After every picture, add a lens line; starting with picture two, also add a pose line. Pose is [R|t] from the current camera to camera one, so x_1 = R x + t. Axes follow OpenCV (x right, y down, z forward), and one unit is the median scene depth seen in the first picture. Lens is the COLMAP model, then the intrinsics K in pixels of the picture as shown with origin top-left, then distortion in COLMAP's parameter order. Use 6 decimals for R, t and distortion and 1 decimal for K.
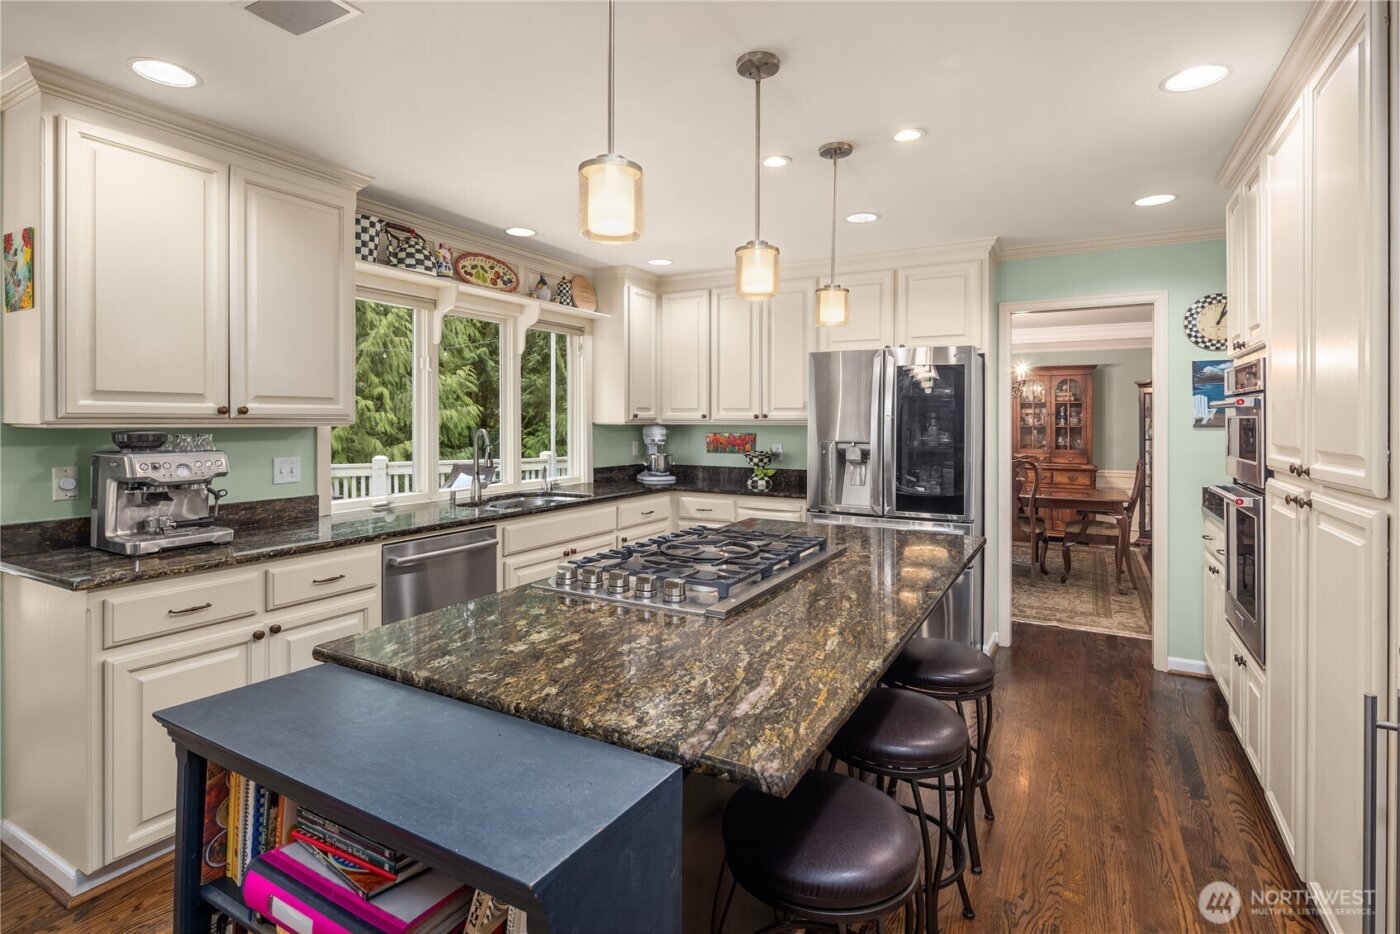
lens RADIAL K [[698.6, 0, 701.0], [0, 698.6, 421.0], [0, 0, 1]] dist [-0.000278, -0.002288]
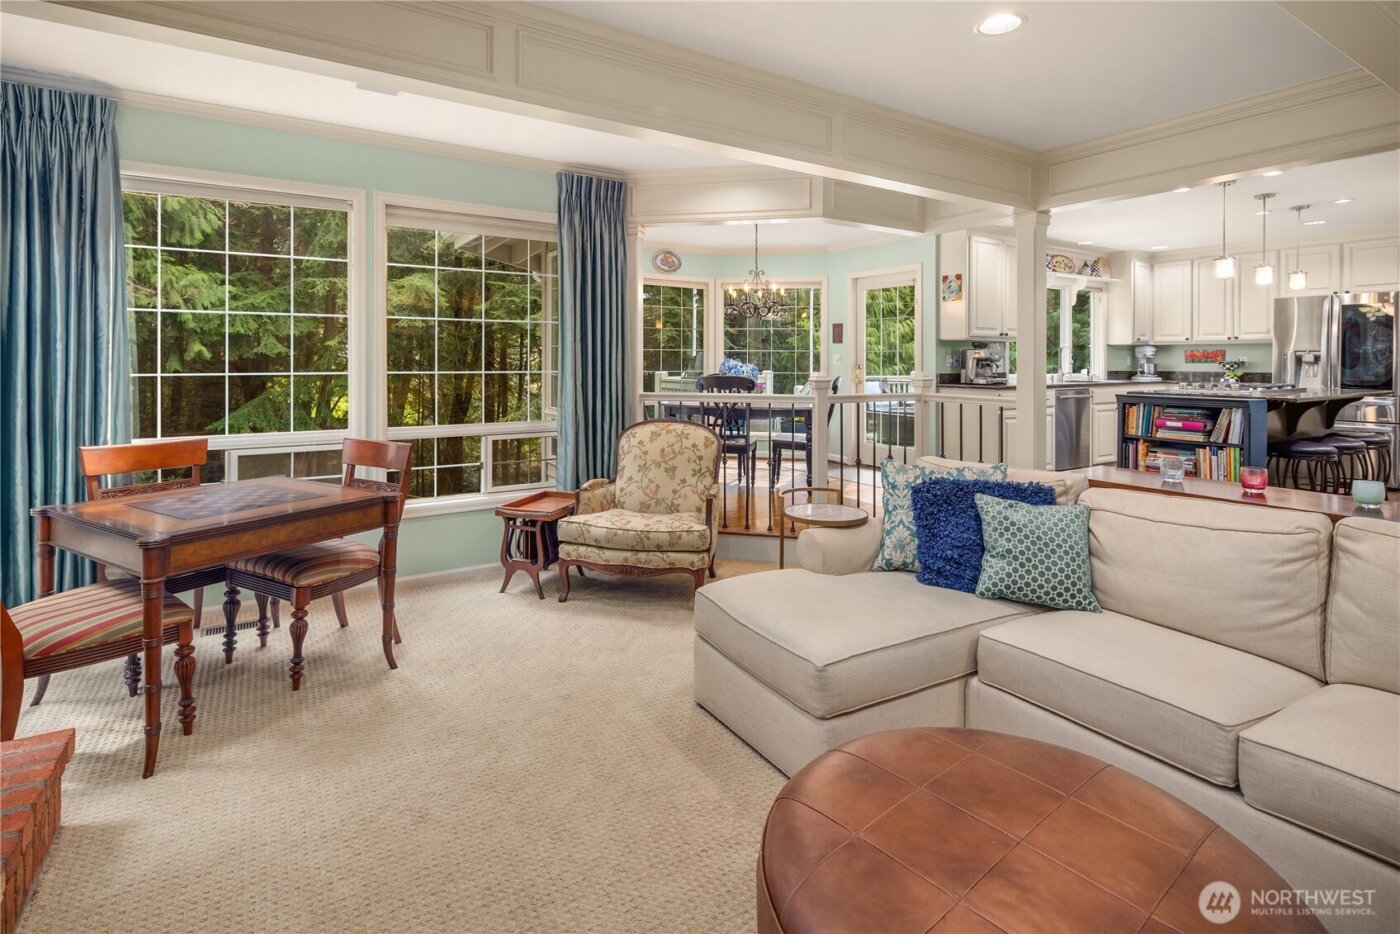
lens RADIAL K [[698.6, 0, 695.5], [0, 698.6, 361.6], [0, 0, 1]] dist [-0.000278, -0.002288]
pose [[0.880376, 0.001230, -0.474275, -0.278040], [-0.000501, 0.999998, 0.001663, 0.052335], [0.474276, -0.001226, 0.880375, -1.153160]]
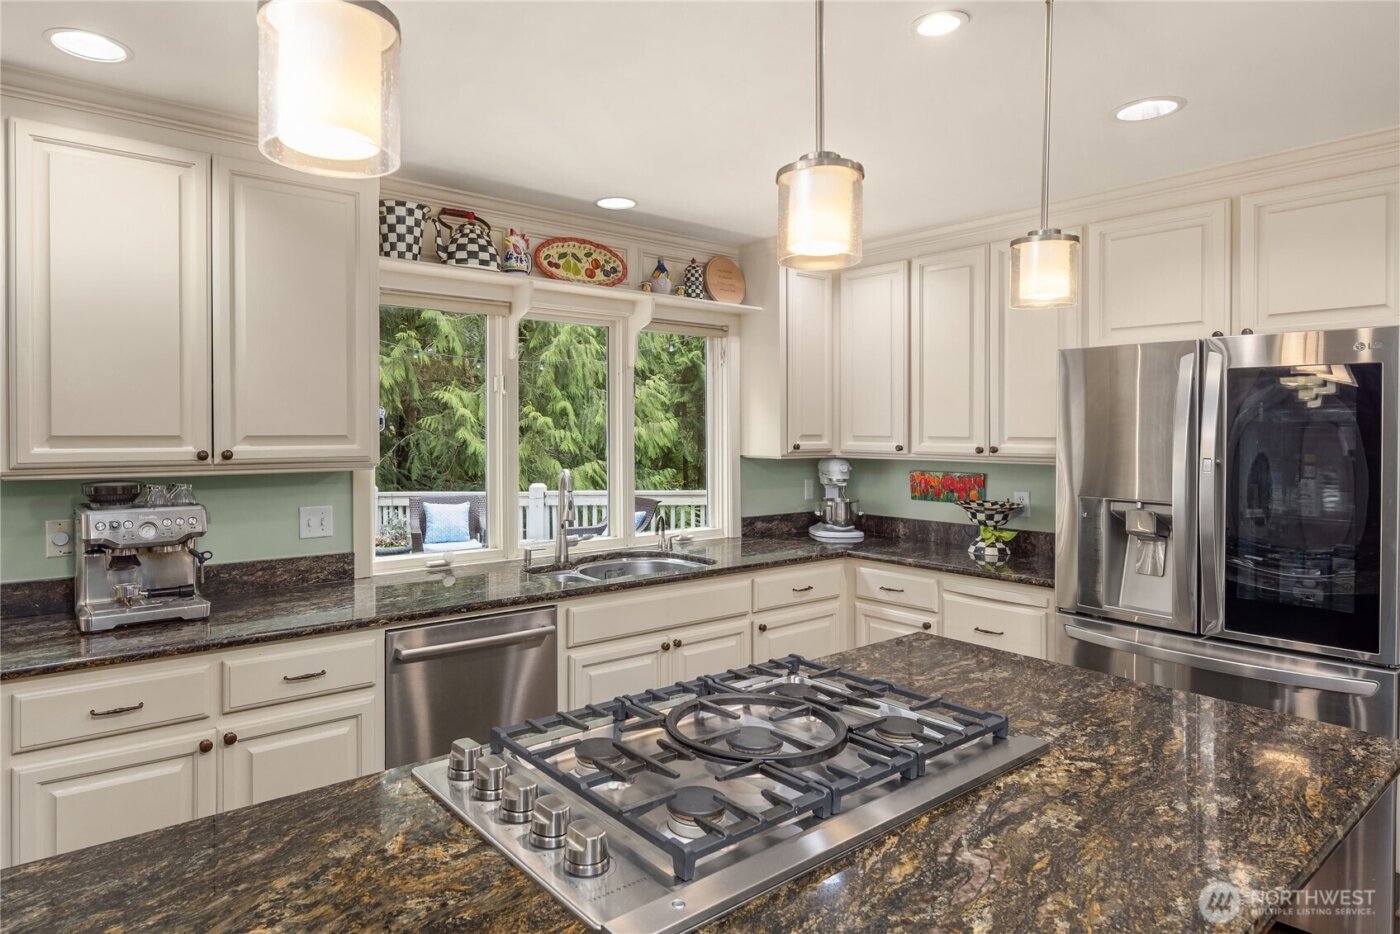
lens RADIAL K [[823.3, 0, 627.8], [0, 823.3, 433.3], [0, 0, 1]] dist [0.001123, 0.001519]
pose [[0.916740, 0.001075, -0.399482, 0.098260], [-0.000460, 0.999999, 0.001636, -0.026743], [0.399483, -0.001316, 0.916739, 0.194847]]
